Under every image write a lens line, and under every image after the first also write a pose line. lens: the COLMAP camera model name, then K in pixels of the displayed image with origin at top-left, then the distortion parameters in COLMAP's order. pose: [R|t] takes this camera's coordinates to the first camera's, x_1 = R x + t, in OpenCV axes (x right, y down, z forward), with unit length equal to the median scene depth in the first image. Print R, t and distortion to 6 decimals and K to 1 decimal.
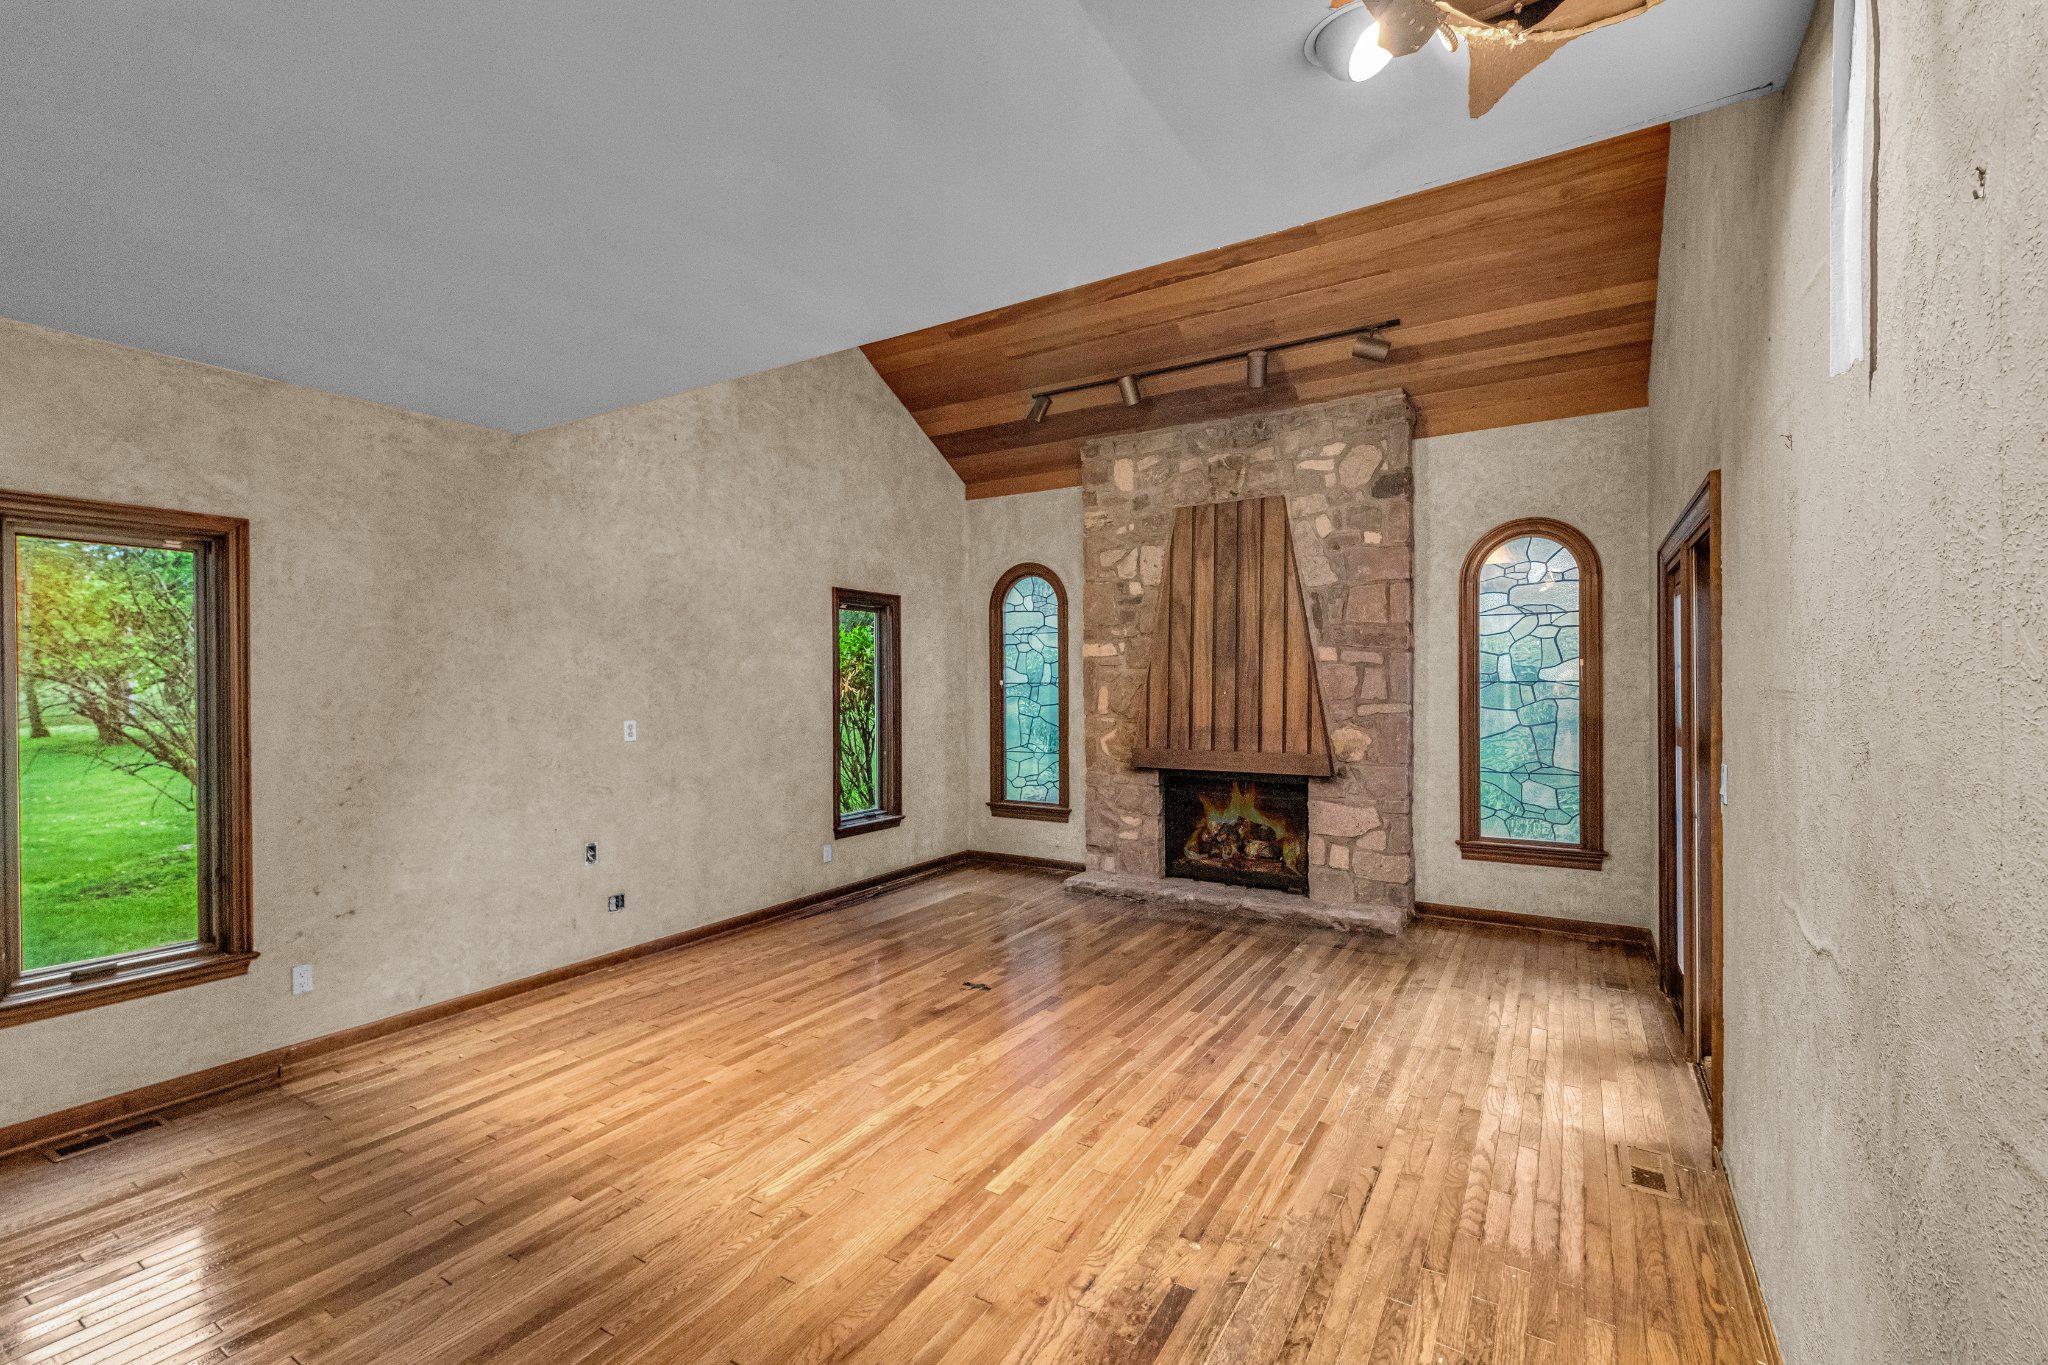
lens RADIAL K [[882.3, 0, 1002.5], [0, 882.3, 686.1], [0, 0, 1]] dist [0.001613, -0.000487]
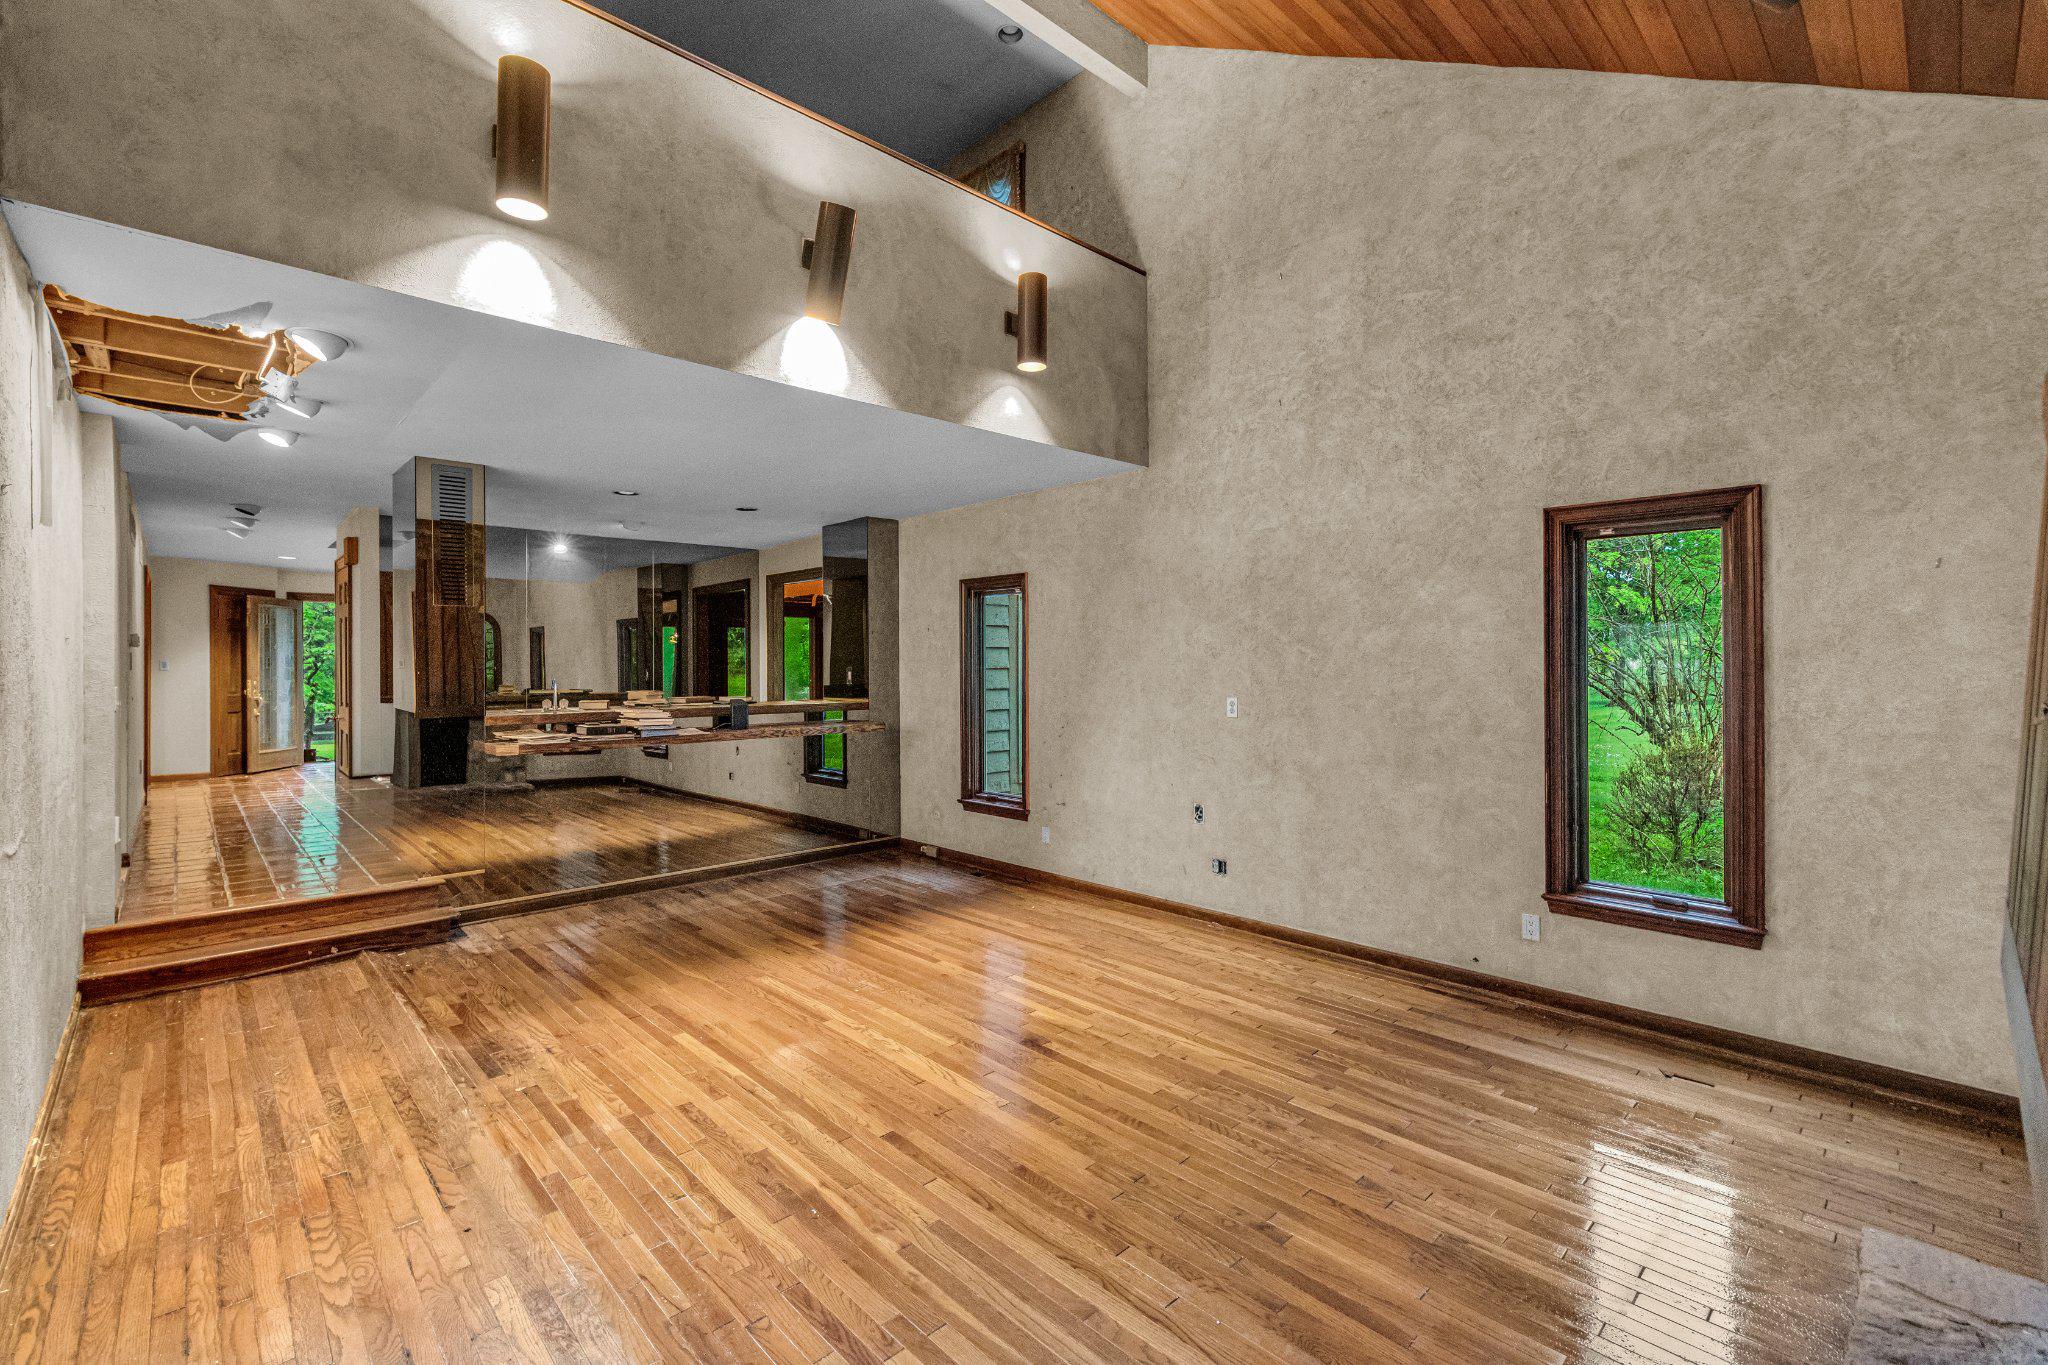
lens RADIAL K [[882.3, 0, 1013.1], [0, 882.3, 659.7], [0, 0, 1]] dist [0.001613, -0.000487]
pose [[-0.242604, 0.004124, -0.970117, 0.661677], [0.003212, 0.999989, 0.003448, -0.010210], [0.970120, -0.002279, -0.242614, 1.016597]]
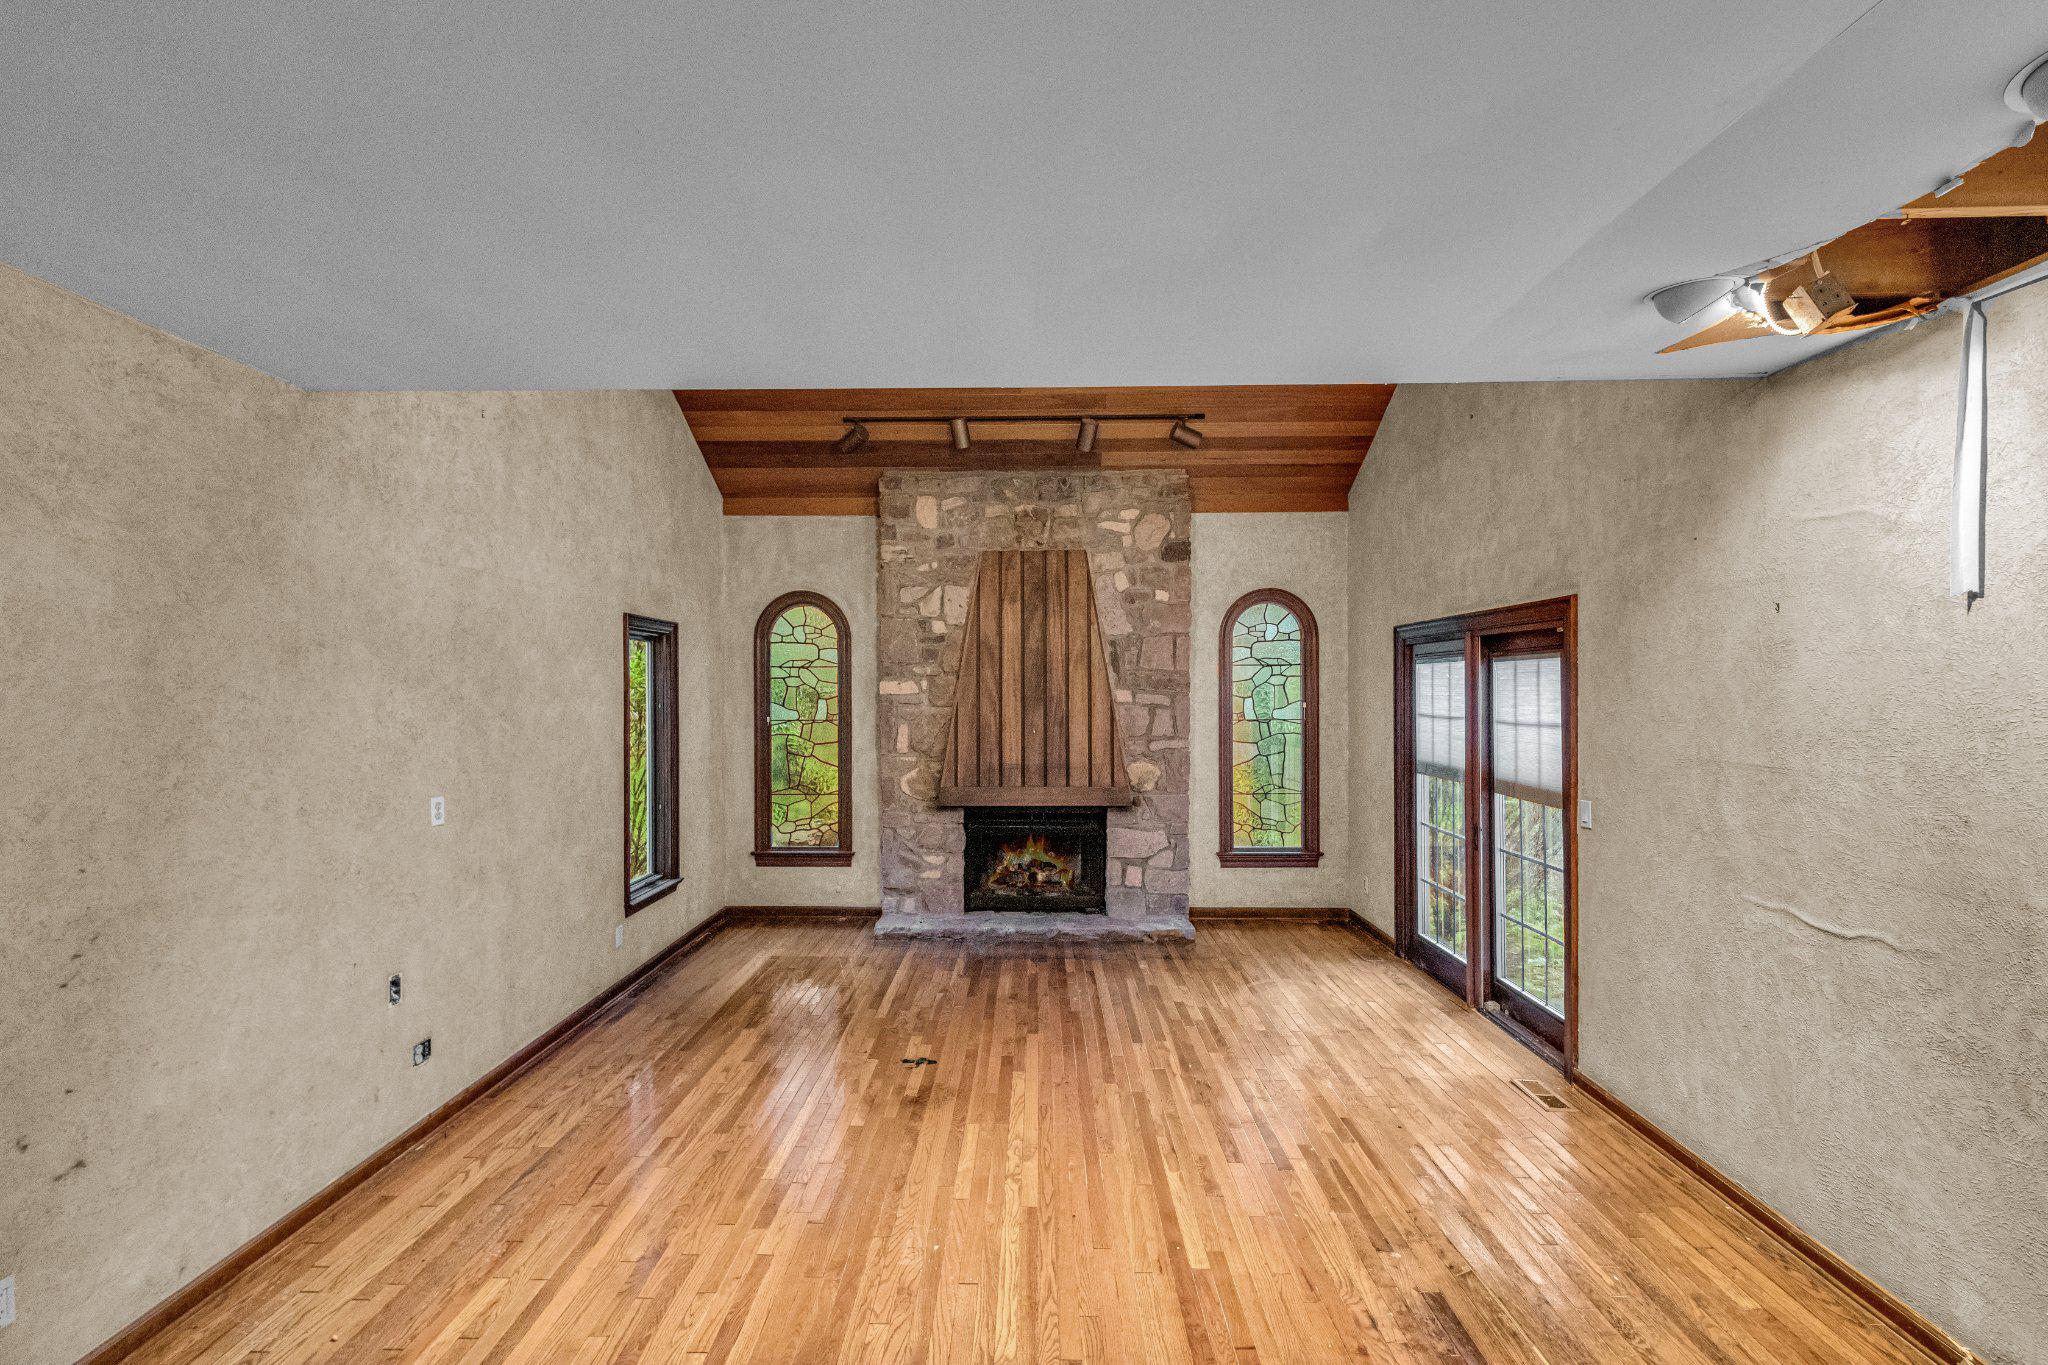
lens RADIAL K [[882.3, 0, 1012.5], [0, 882.3, 692.3], [0, 0, 1]] dist [0.001613, -0.000487]
pose [[0.858455, 0.001302, 0.512887, -0.394174], [0.000125, 0.999996, -0.002748, -0.045730], [-0.512889, 0.002423, 0.858451, 0.133551]]
